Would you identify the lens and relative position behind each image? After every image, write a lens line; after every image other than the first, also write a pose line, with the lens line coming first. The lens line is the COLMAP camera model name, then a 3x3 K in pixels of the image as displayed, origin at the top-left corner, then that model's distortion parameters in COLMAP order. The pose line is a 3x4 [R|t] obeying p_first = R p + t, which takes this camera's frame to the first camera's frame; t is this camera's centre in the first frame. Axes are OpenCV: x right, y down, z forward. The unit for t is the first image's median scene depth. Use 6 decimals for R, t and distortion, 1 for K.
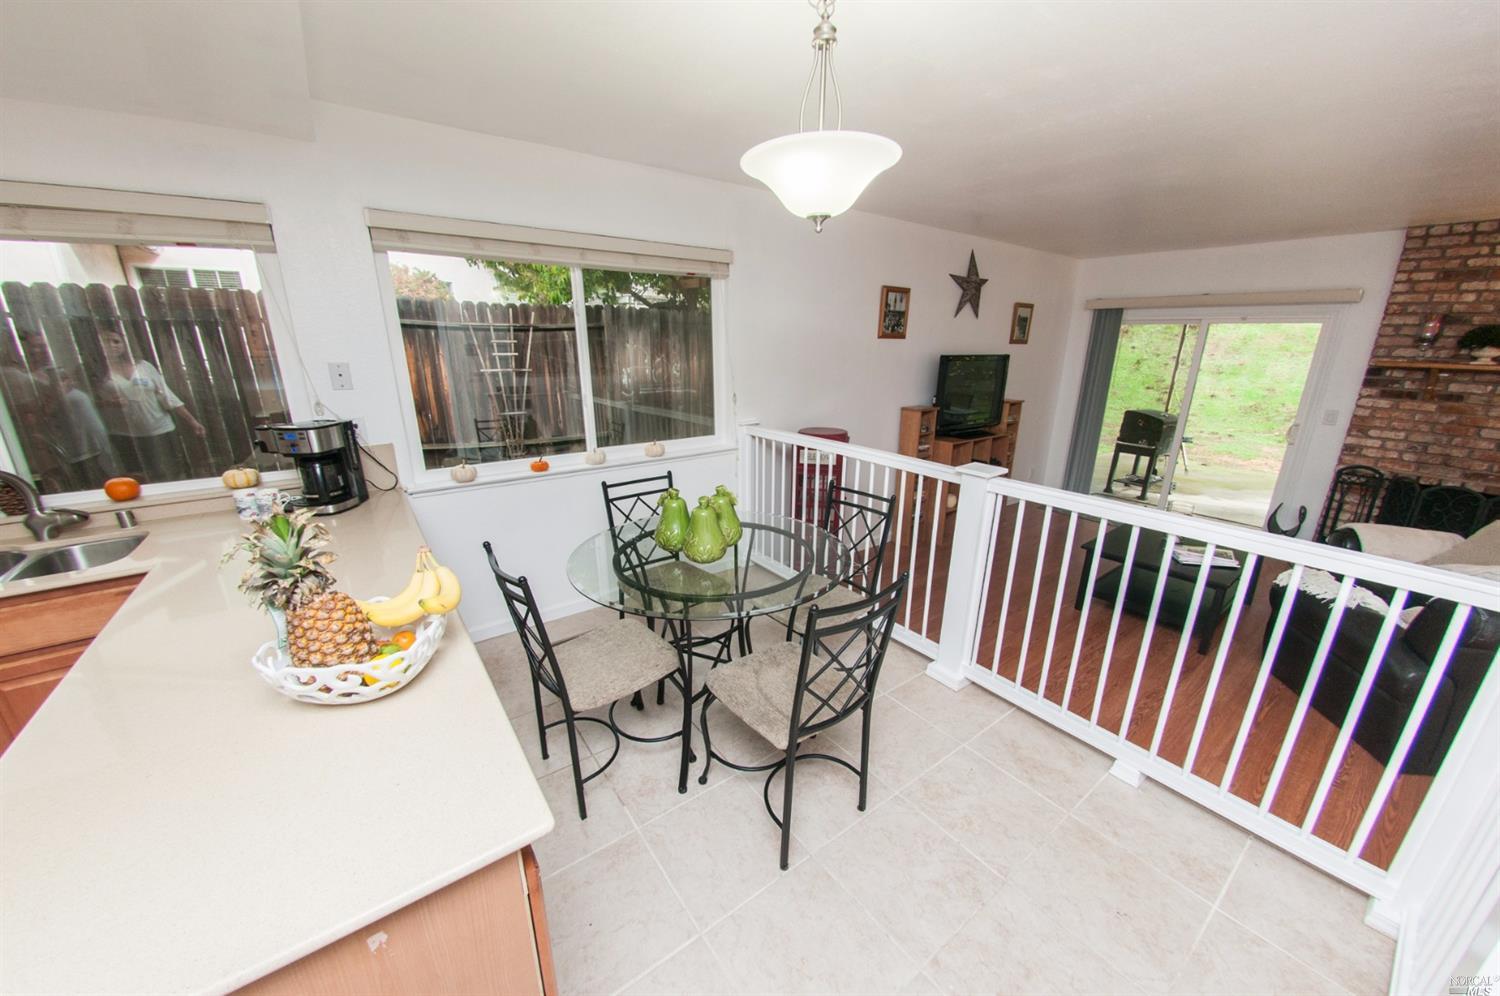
lens RADIAL K [[536.3, 0, 750.0], [0, 536.3, 505.7], [0, 0, 1]] dist [-0.009849, -0.003268]
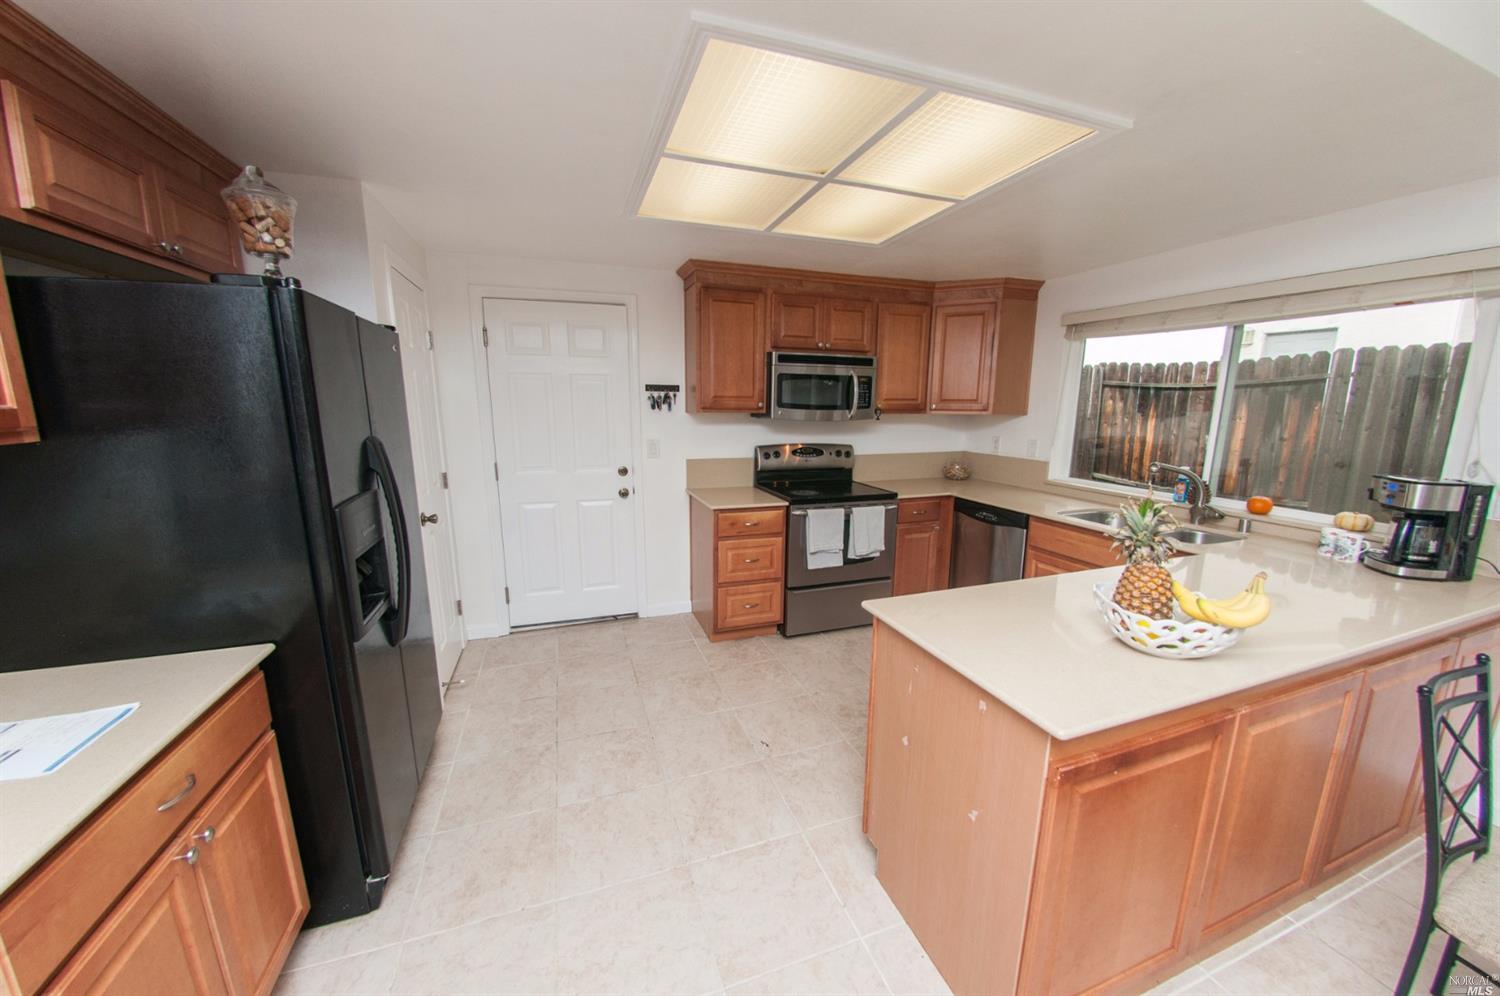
lens RADIAL K [[536.3, 0, 750.0], [0, 536.3, 505.7], [0, 0, 1]] dist [-0.009849, -0.003268]
pose [[-0.287293, 0.179199, -0.940931, 0.196162], [-0.281226, 0.923268, 0.261701, -0.010274], [0.915628, 0.339799, -0.214854, 0.076076]]
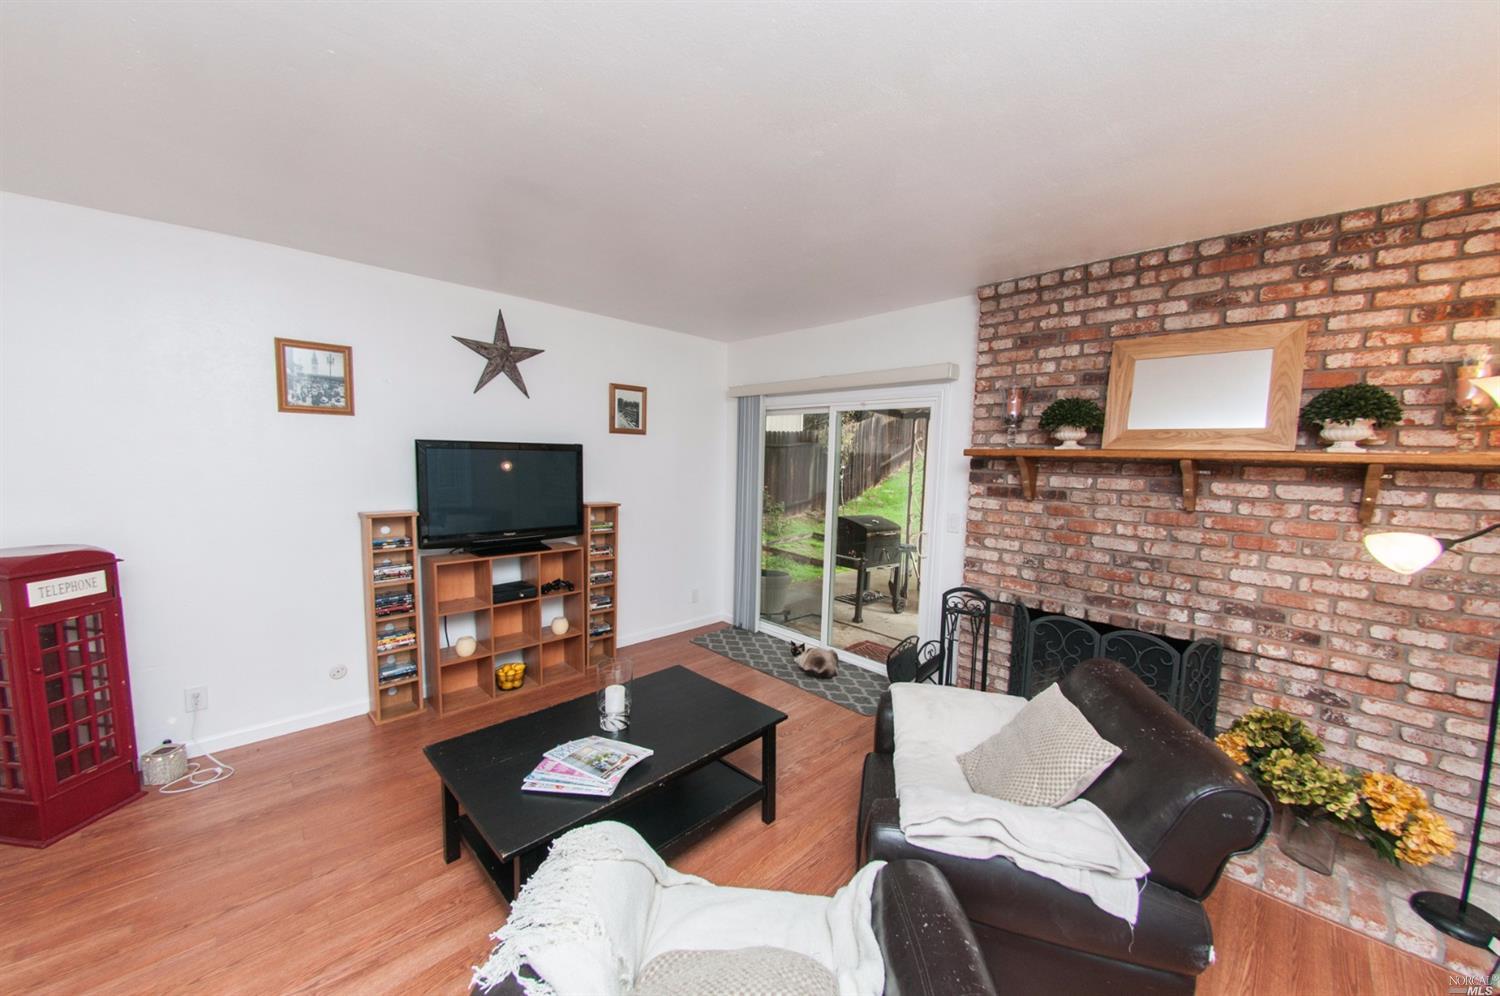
lens RADIAL K [[536.3, 0, 750.0], [0, 536.3, 505.7], [0, 0, 1]] dist [-0.009849, -0.003268]
pose [[0.989801, 0.000482, 0.142455, 0.784280], [0.027703, 0.980252, -0.195801, -0.052266], [-0.139736, 0.197751, 0.970241, 0.309810]]
